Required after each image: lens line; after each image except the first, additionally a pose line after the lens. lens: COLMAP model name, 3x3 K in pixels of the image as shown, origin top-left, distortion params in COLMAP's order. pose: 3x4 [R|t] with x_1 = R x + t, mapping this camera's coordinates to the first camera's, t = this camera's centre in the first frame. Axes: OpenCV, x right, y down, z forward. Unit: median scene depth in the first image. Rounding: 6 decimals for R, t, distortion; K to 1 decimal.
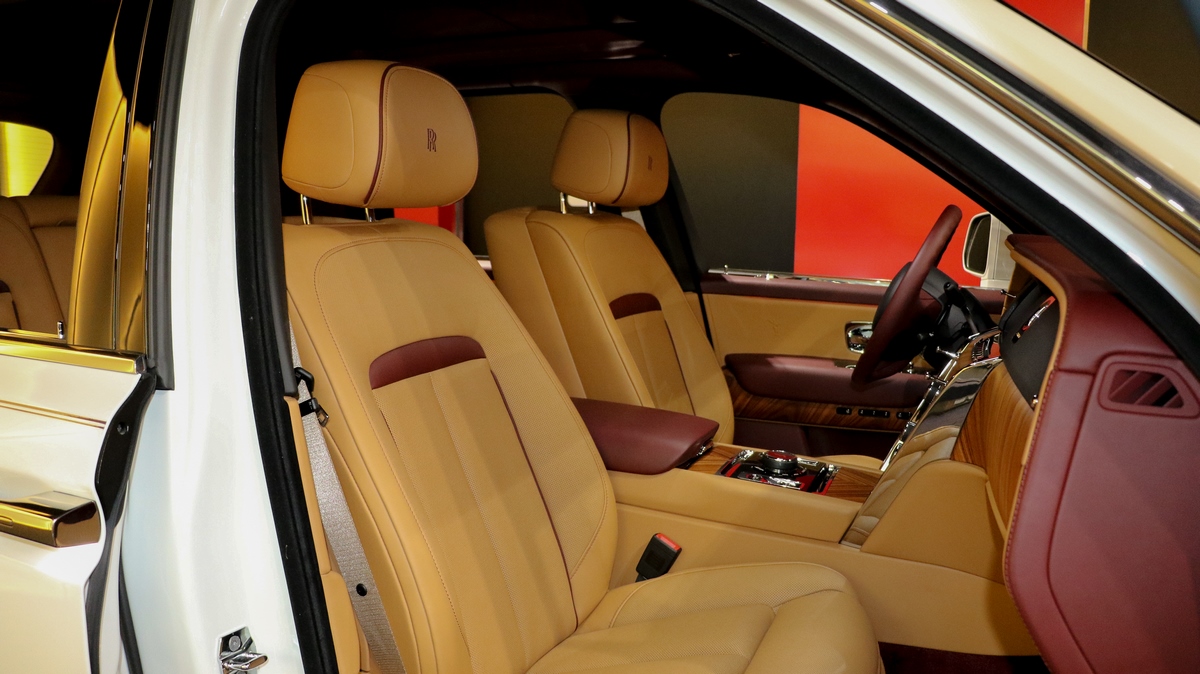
lens RADIAL K [[990.6, 0, 600.0], [0, 990.6, 337.0], [0, 0, 1]] dist [-0.187803, 0.166442]
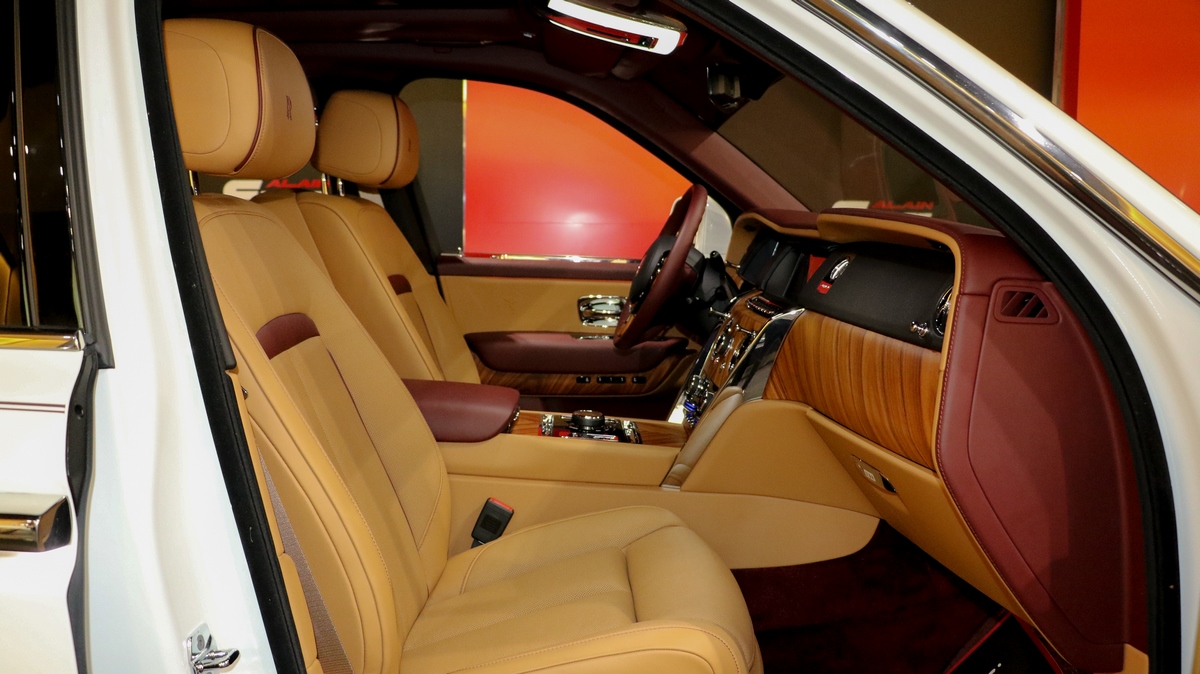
lens RADIAL K [[990.6, 0, 600.0], [0, 990.6, 337.0], [0, 0, 1]] dist [-0.187803, 0.166442]
pose [[0.908163, -0.052680, 0.415289, -0.255960], [0.053288, 0.998528, 0.010133, 0.026474], [-0.415211, 0.012928, 0.909633, 0.008579]]
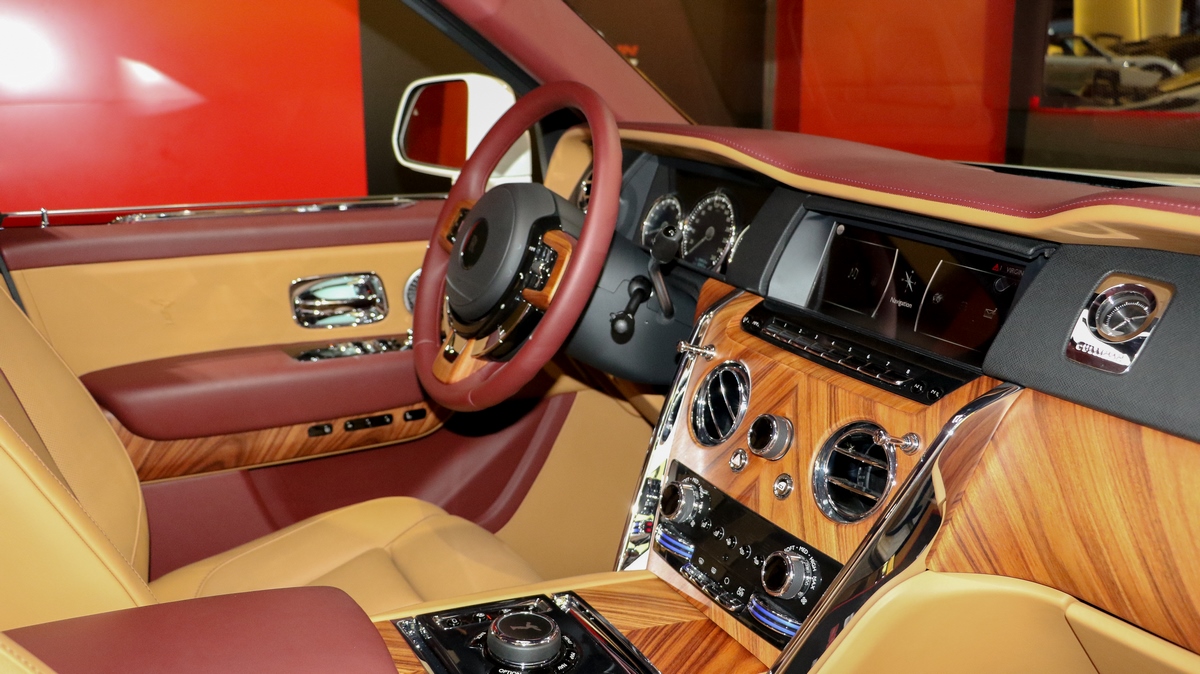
lens RADIAL K [[1135.1, 0, 600.0], [0, 1135.1, 337.0], [0, 0, 1]] dist [-0.160770, 0.297941]
pose [[0.644512, -0.209805, 0.735245, -0.188122], [0.110788, 0.977093, 0.181701, -0.120927], [-0.756525, -0.035652, 0.652992, 0.597460]]
